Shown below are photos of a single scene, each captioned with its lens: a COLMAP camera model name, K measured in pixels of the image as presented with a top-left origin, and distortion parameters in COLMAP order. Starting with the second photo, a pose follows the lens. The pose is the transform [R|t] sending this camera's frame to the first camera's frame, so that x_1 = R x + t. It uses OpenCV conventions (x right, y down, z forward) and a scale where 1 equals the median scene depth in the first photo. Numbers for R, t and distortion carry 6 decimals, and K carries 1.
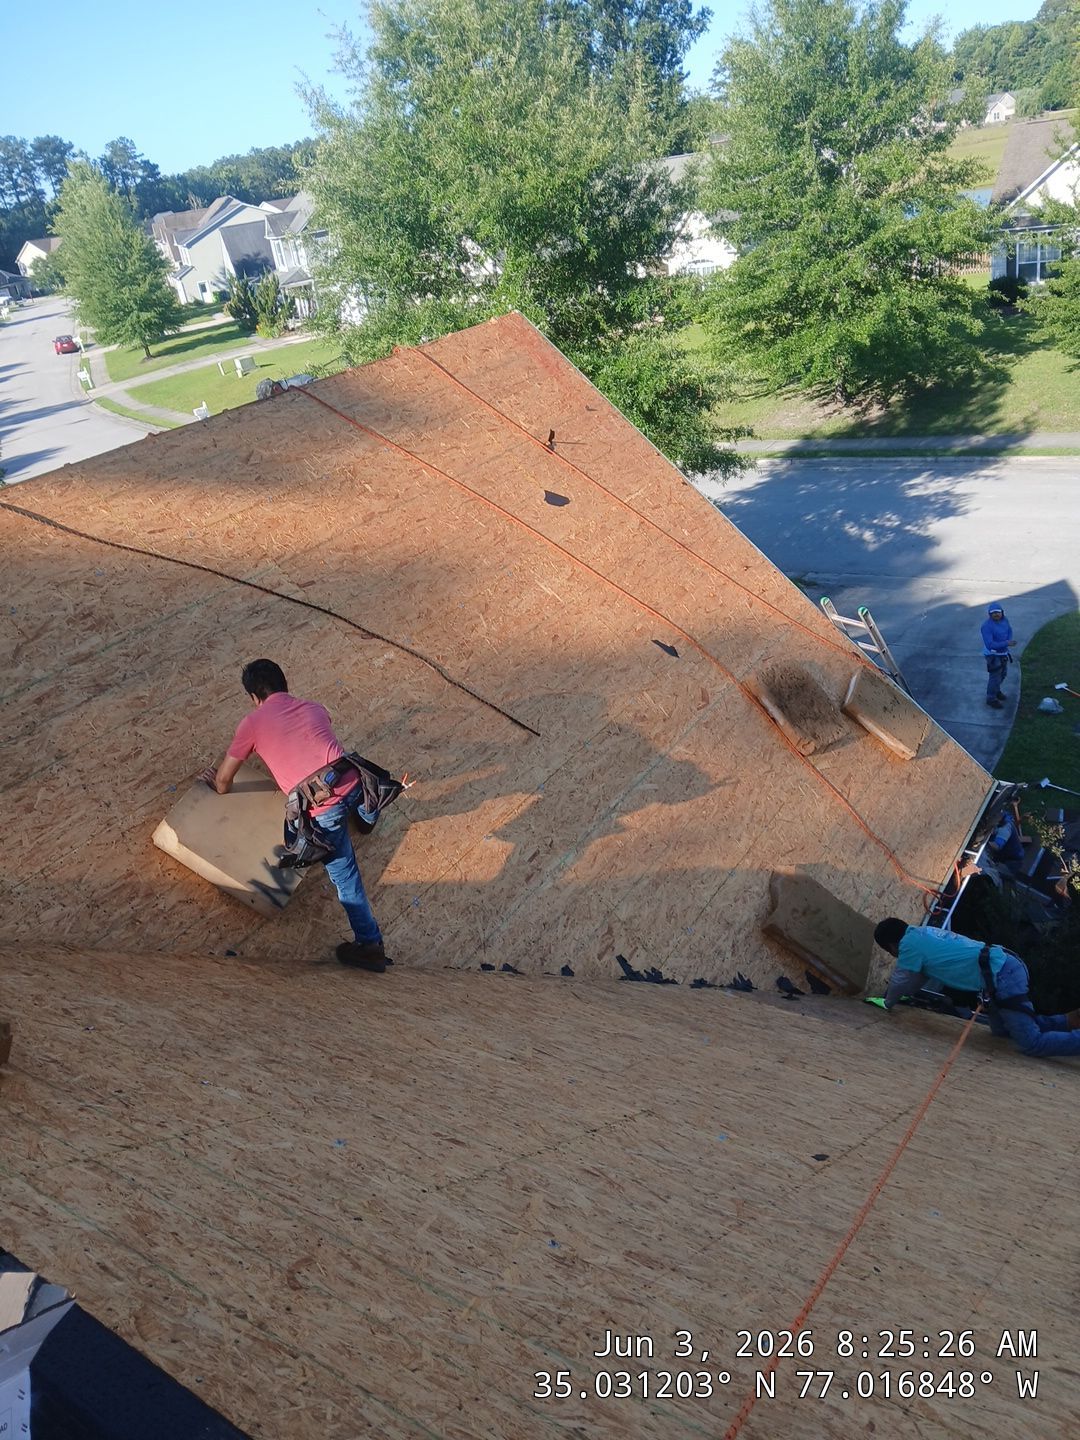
lens RADIAL K [[1125.2, 0, 540.0], [0, 1125.2, 720.0], [0, 0, 1]] dist [0.094278, -0.209048]
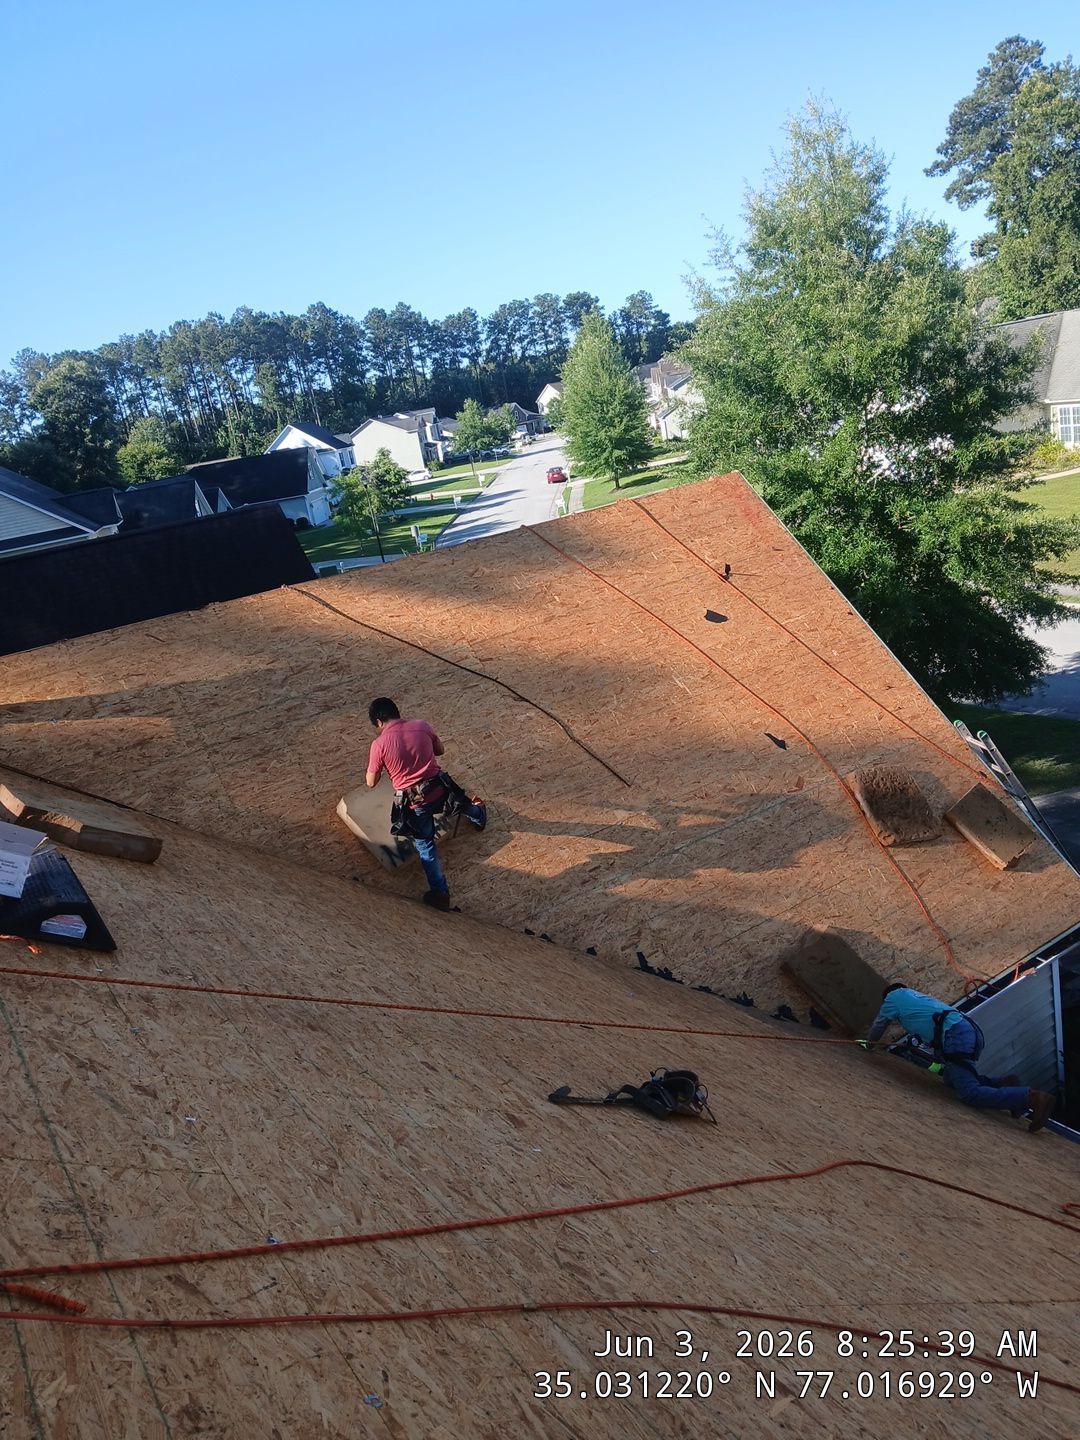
lens RADIAL K [[1175.5, 0, 540.0], [0, 1175.5, 720.0], [0, 0, 1]] dist [0.095848, -0.251116]
pose [[0.905599, 0.103885, -0.411216, 0.424966], [-0.149395, 0.985534, -0.080030, 0.057700], [0.396953, 0.133909, 0.908018, -0.285408]]
